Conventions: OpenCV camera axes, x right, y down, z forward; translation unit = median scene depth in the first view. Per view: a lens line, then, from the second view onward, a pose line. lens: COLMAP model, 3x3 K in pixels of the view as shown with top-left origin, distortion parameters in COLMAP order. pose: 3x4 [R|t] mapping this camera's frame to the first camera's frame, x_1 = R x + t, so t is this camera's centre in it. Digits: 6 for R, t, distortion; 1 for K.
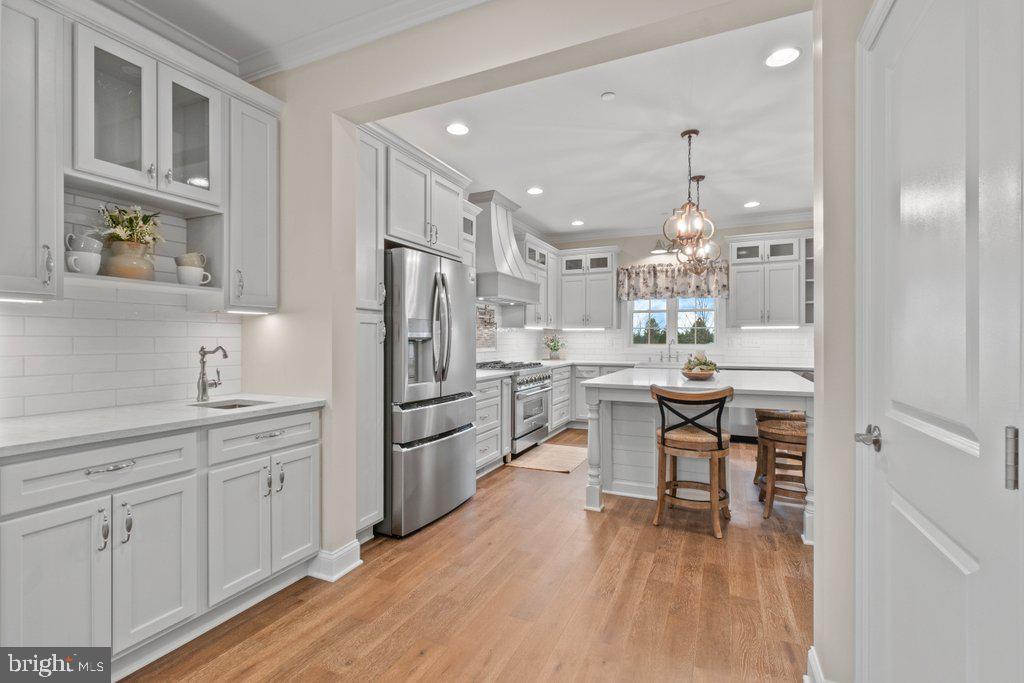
lens RADIAL K [[461.8, 0, 519.2], [0, 461.8, 342.6], [0, 0, 1]] dist [0.000091, -0.001566]
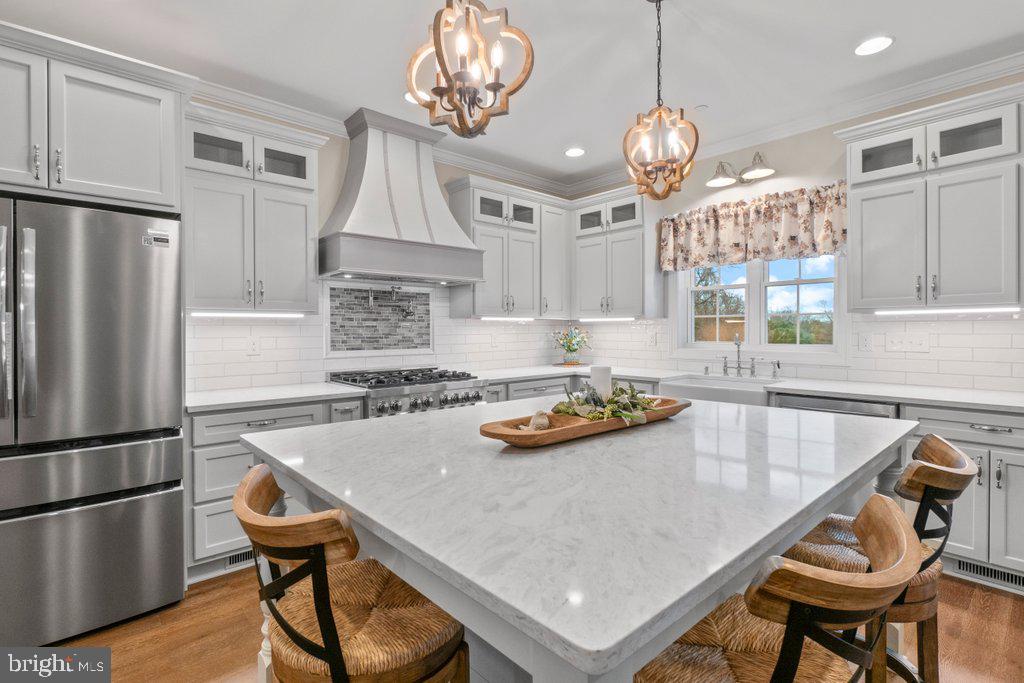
lens RADIAL K [[485.3, 0, 518.8], [0, 485.3, 336.0], [0, 0, 1]] dist [-0.009681, 0.002161]
pose [[0.913596, 0.001404, -0.406621, 0.632458], [0.000273, 0.999992, 0.004068, -0.018259], [0.406624, -0.003827, 0.913588, 0.696292]]
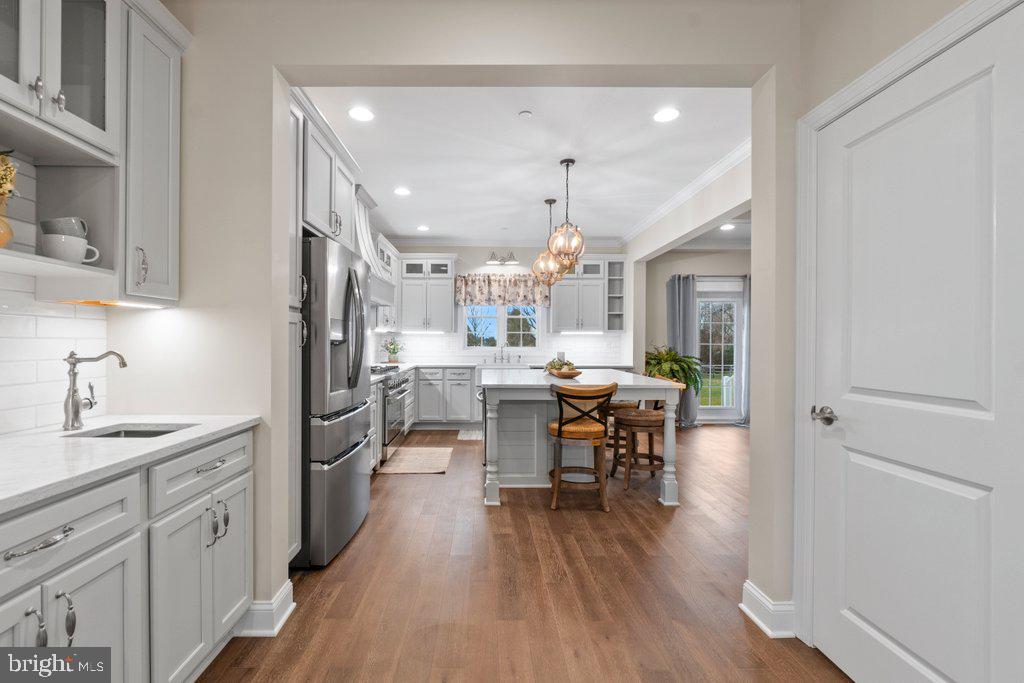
lens RADIAL K [[442.1, 0, 489.1], [0, 442.1, 347.0], [0, 0, 1]] dist [-0.010066, 0.000497]
pose [[0.909146, -0.001347, 0.416475, -0.285987], [-0.000295, 0.999992, 0.003878, -0.000684], [-0.416477, -0.003649, 0.909139, 0.096686]]
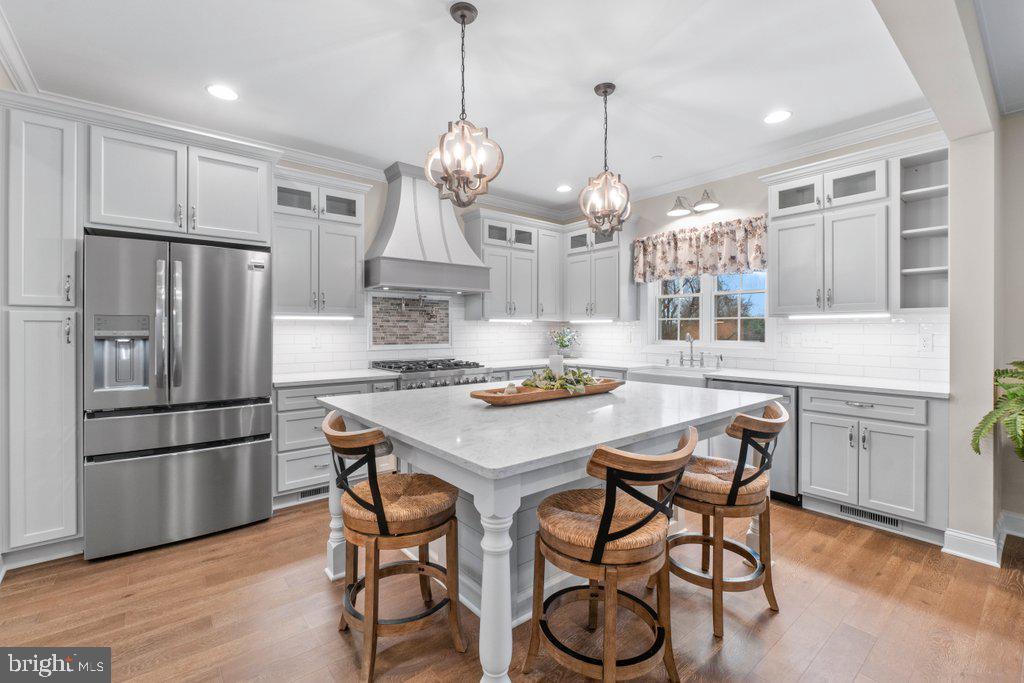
lens RADIAL K [[442.1, 0, 519.0], [0, 442.1, 331.3], [0, 0, 1]] dist [-0.010066, 0.000497]
pose [[0.895477, 0.001929, -0.445103, 0.768420], [-0.003753, 0.999988, -0.003216, -0.018244], [0.445092, 0.004551, 0.895473, 0.546647]]
